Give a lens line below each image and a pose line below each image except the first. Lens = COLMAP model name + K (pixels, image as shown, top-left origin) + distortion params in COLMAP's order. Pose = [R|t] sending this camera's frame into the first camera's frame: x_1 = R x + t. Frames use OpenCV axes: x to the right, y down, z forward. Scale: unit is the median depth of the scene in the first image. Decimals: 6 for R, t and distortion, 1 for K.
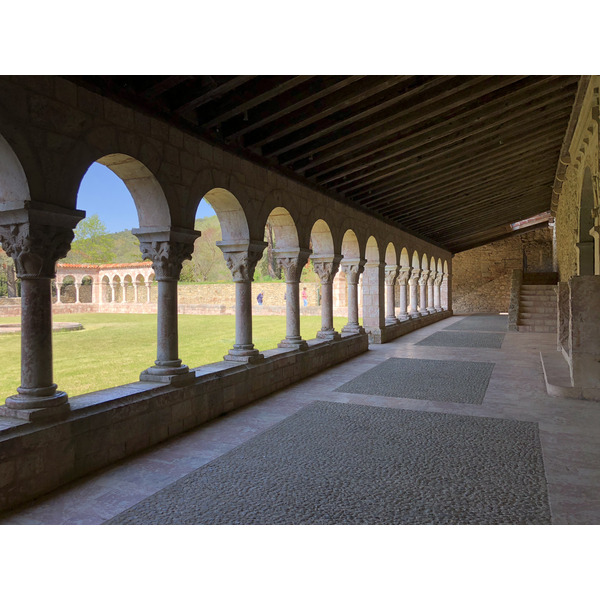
lens RADIAL K [[492.7, 0, 299.7], [0, 492.7, 290.4], [0, 0, 1]] dist [0.028562, -0.006147]
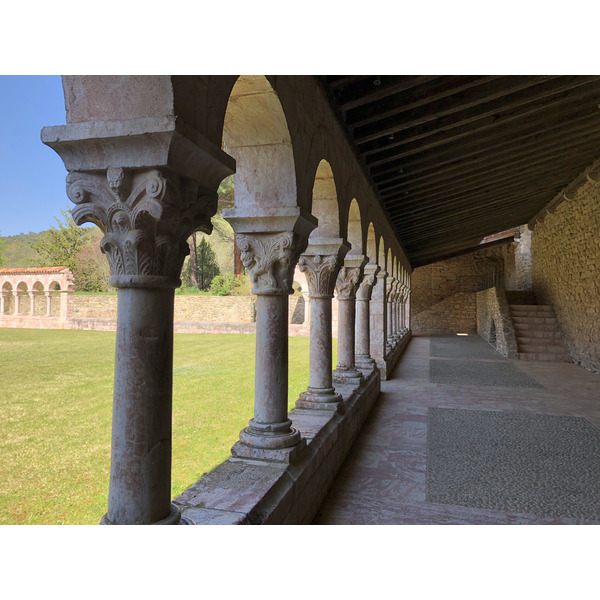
lens RADIAL K [[492.7, 0, 299.7], [0, 492.7, 290.4], [0, 0, 1]] dist [0.028562, -0.006147]
pose [[0.984391, 0.024632, 0.174261, -0.091343], [-0.019722, 0.999360, -0.029852, -0.003684], [-0.174885, 0.025949, 0.984247, 0.261366]]
